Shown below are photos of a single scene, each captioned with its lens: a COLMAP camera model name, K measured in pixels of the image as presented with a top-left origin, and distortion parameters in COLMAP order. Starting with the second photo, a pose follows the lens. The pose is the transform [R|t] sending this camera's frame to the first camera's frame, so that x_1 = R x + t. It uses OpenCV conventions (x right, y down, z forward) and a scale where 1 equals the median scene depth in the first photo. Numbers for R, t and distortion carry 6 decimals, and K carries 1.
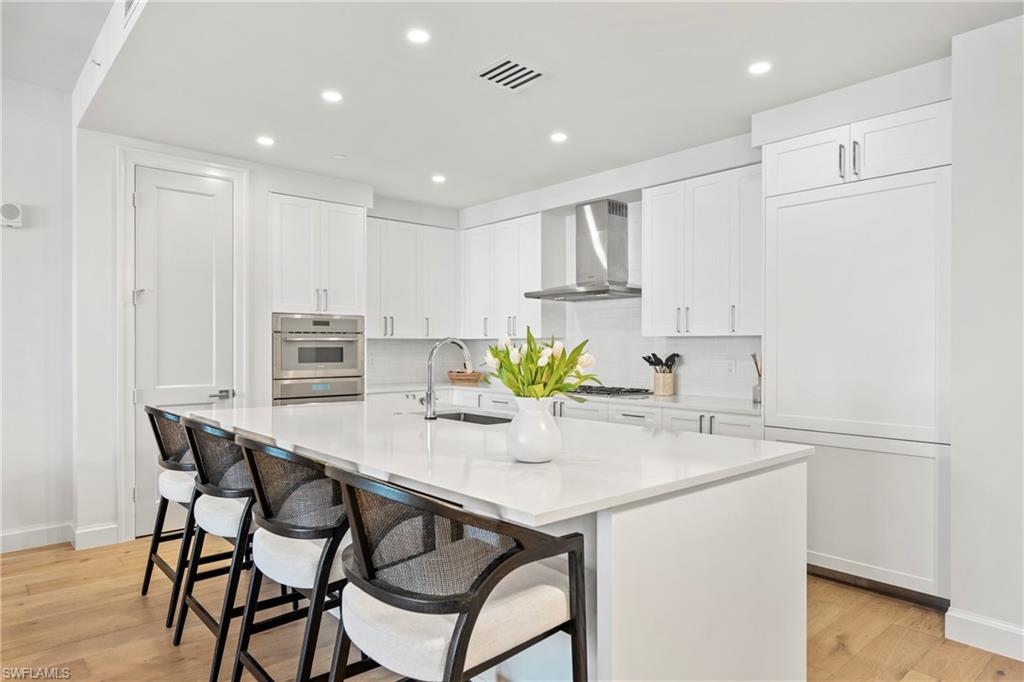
lens RADIAL K [[613.7, 0, 519.2], [0, 613.7, 348.9], [0, 0, 1]] dist [0.007268, -0.000748]
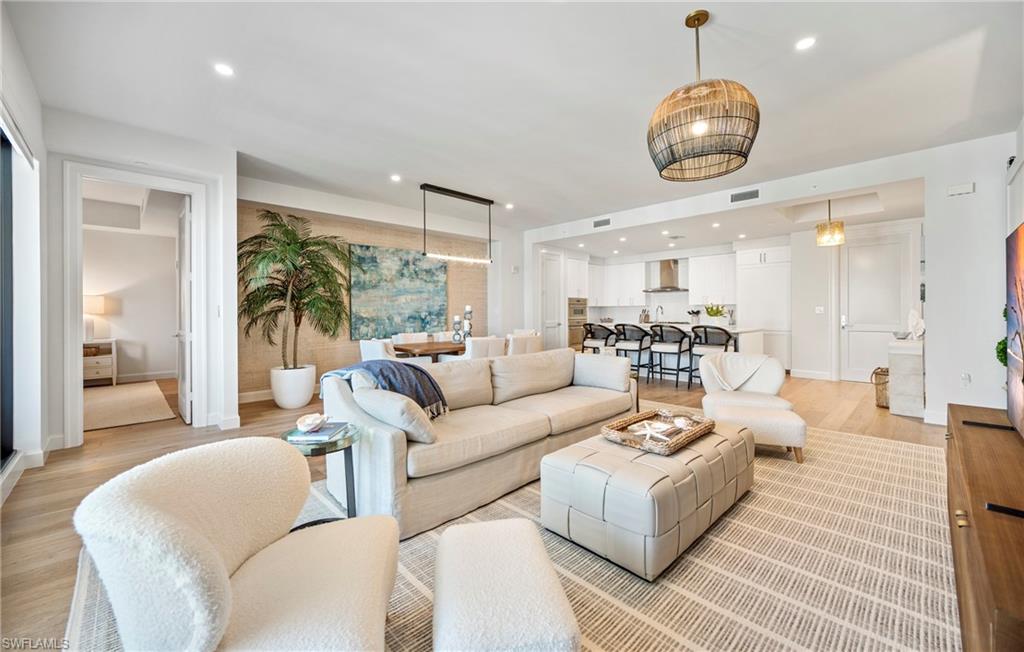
lens RADIAL K [[392.4, 0, 516.8], [0, 392.4, 313.2], [0, 0, 1]] dist [0.004239, 0.000076]
pose [[0.999020, -0.007035, 0.043698, -0.716088], [0.007310, 0.999954, -0.006154, 0.026852], [-0.043653, 0.006467, 0.999026, -0.887875]]
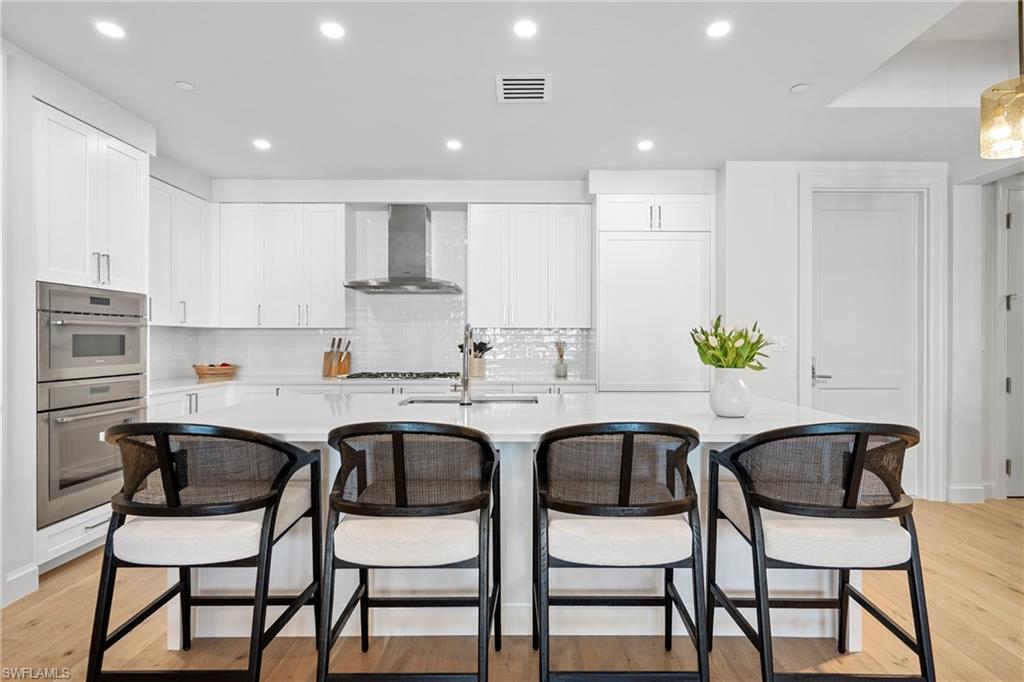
lens RADIAL K [[526.7, 0, 514.5], [0, 526.7, 339.3], [0, 0, 1]] dist [0.004126, -0.000310]
pose [[0.675519, 0.001337, 0.737342, -0.460363], [0.003704, 0.999980, -0.005207, 0.008021], [-0.737334, 0.006248, 0.675500, 0.232188]]
